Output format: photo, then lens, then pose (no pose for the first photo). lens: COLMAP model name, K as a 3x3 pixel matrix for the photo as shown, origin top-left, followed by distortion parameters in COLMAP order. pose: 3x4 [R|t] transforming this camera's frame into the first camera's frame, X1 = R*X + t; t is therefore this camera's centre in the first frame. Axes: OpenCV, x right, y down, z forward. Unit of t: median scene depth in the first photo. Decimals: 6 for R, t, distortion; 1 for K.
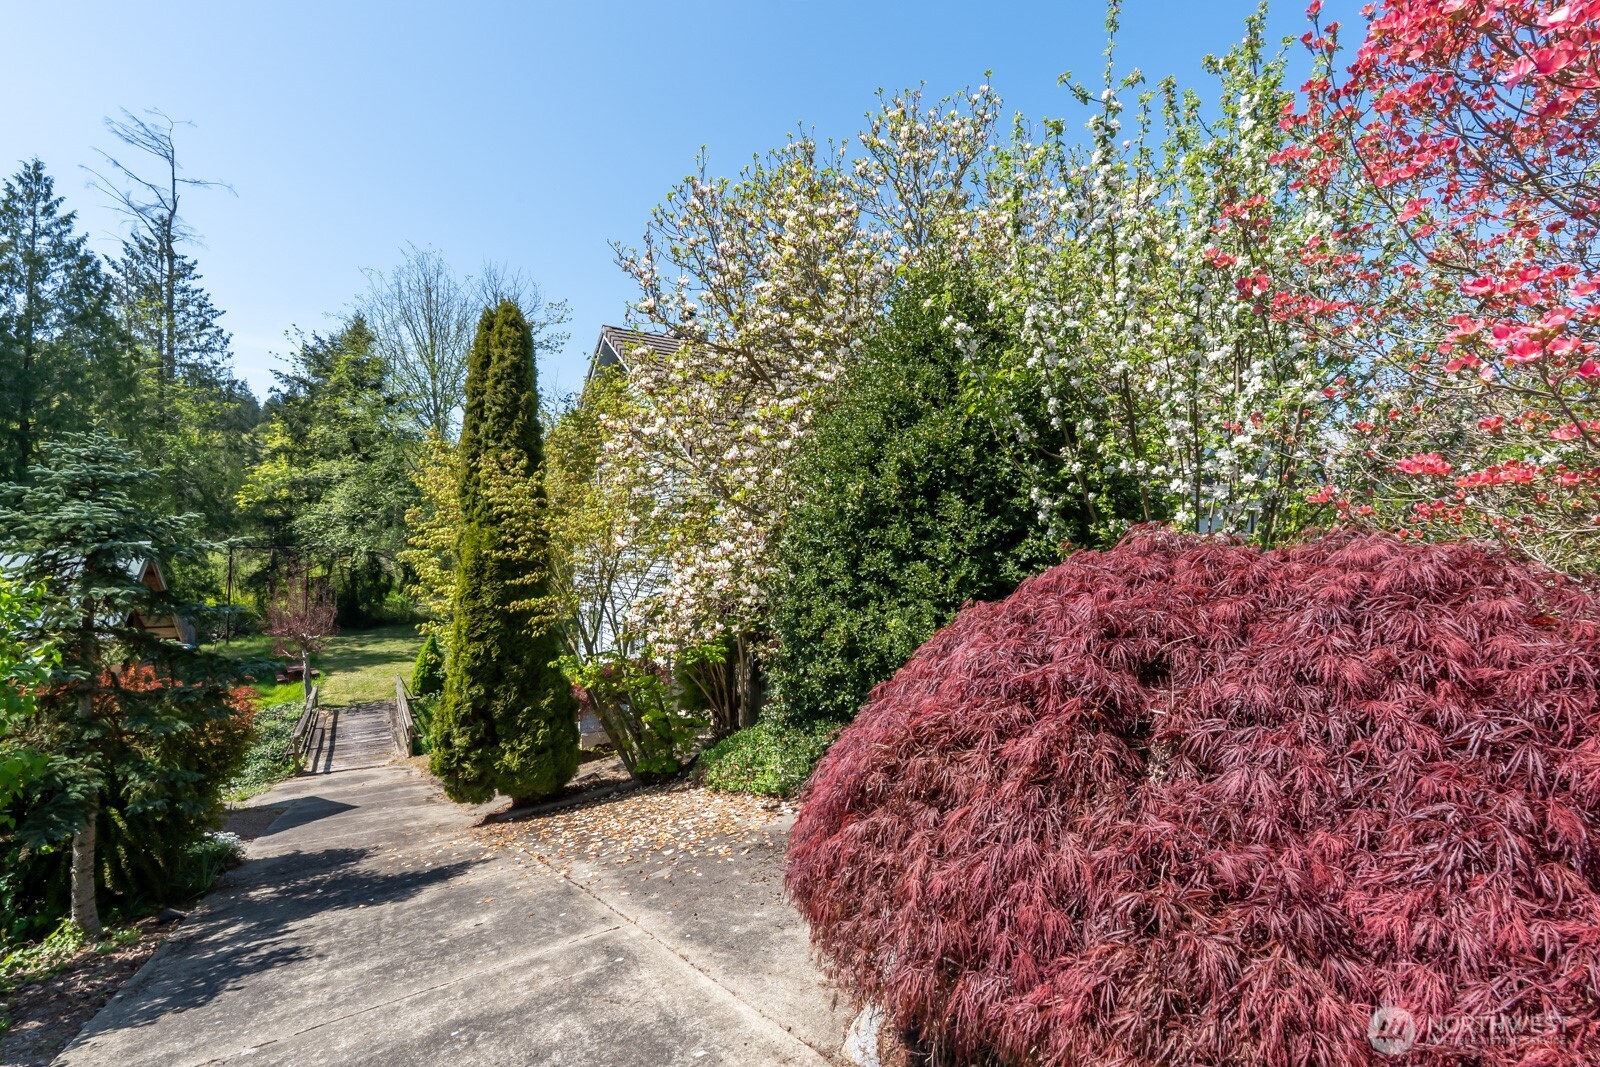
lens RADIAL K [[699.2, 0, 800.0], [0, 699.2, 533.5], [0, 0, 1]] dist [0.001621, 0.000249]
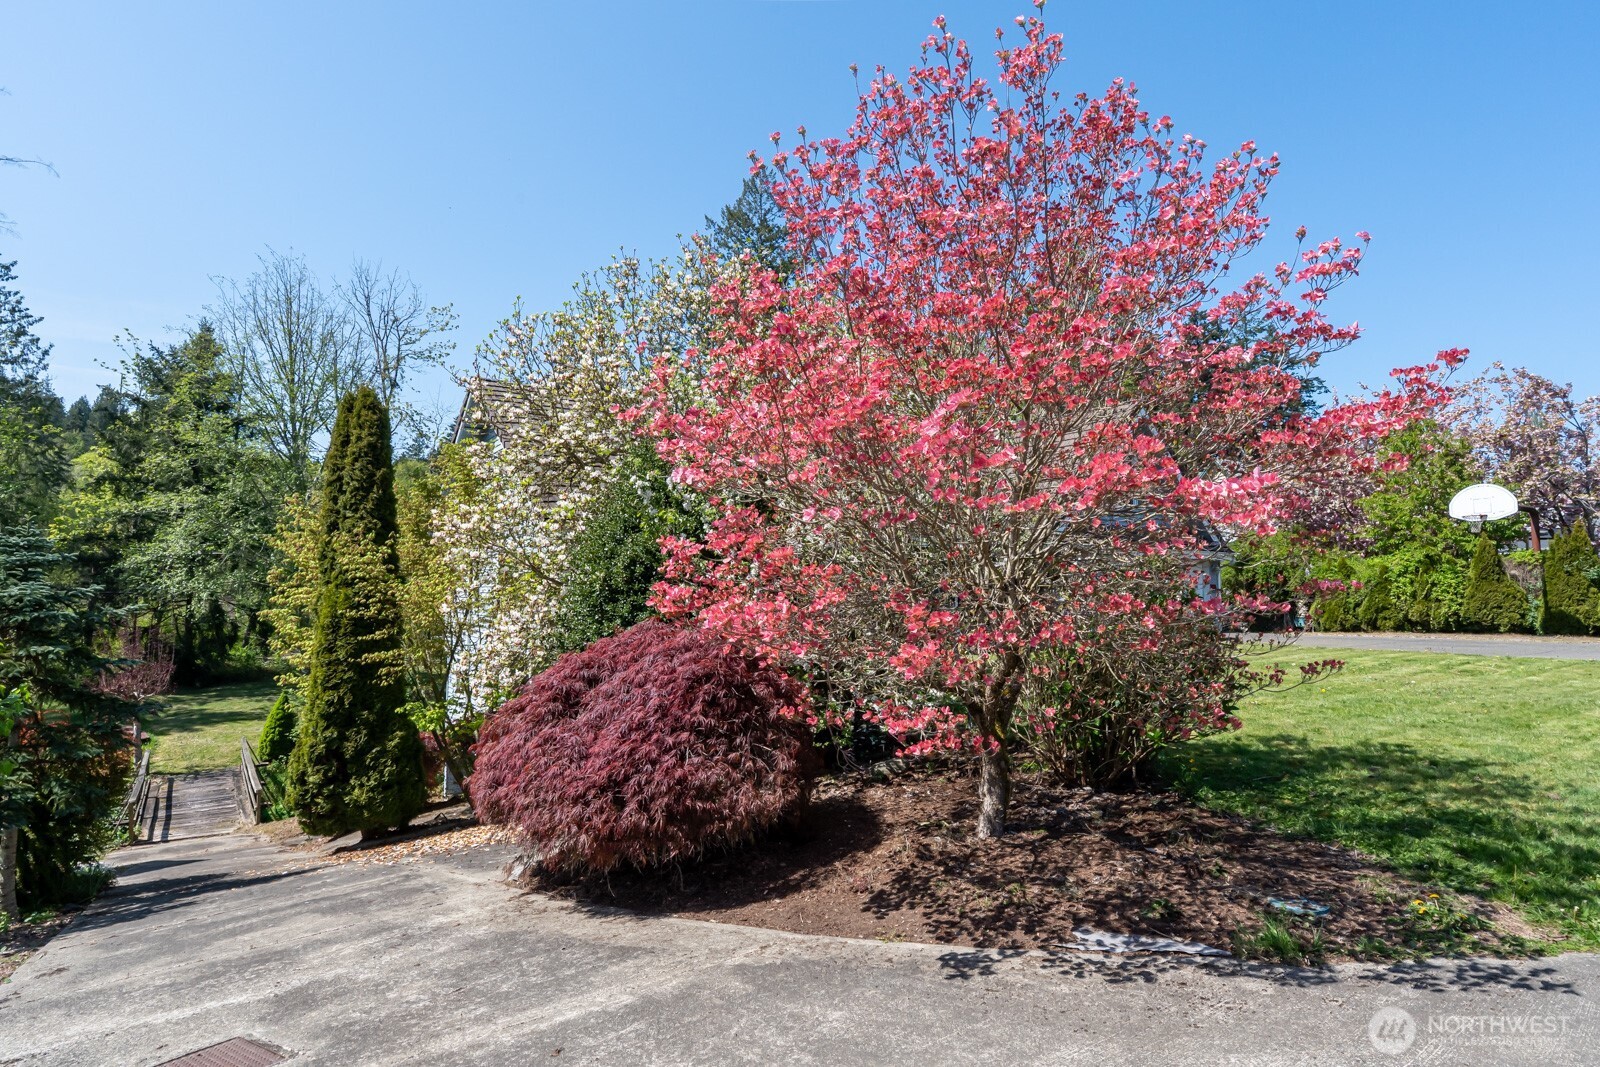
lens RADIAL K [[852.8, 0, 800.0], [0, 852.8, 533.5], [0, 0, 1]] dist [-0.000357, 0.000201]
pose [[0.998169, 0.002780, 0.060423, 0.077027], [-0.000298, 0.999157, -0.041061, -0.015662], [-0.060487, 0.040968, 0.997328, -0.157854]]
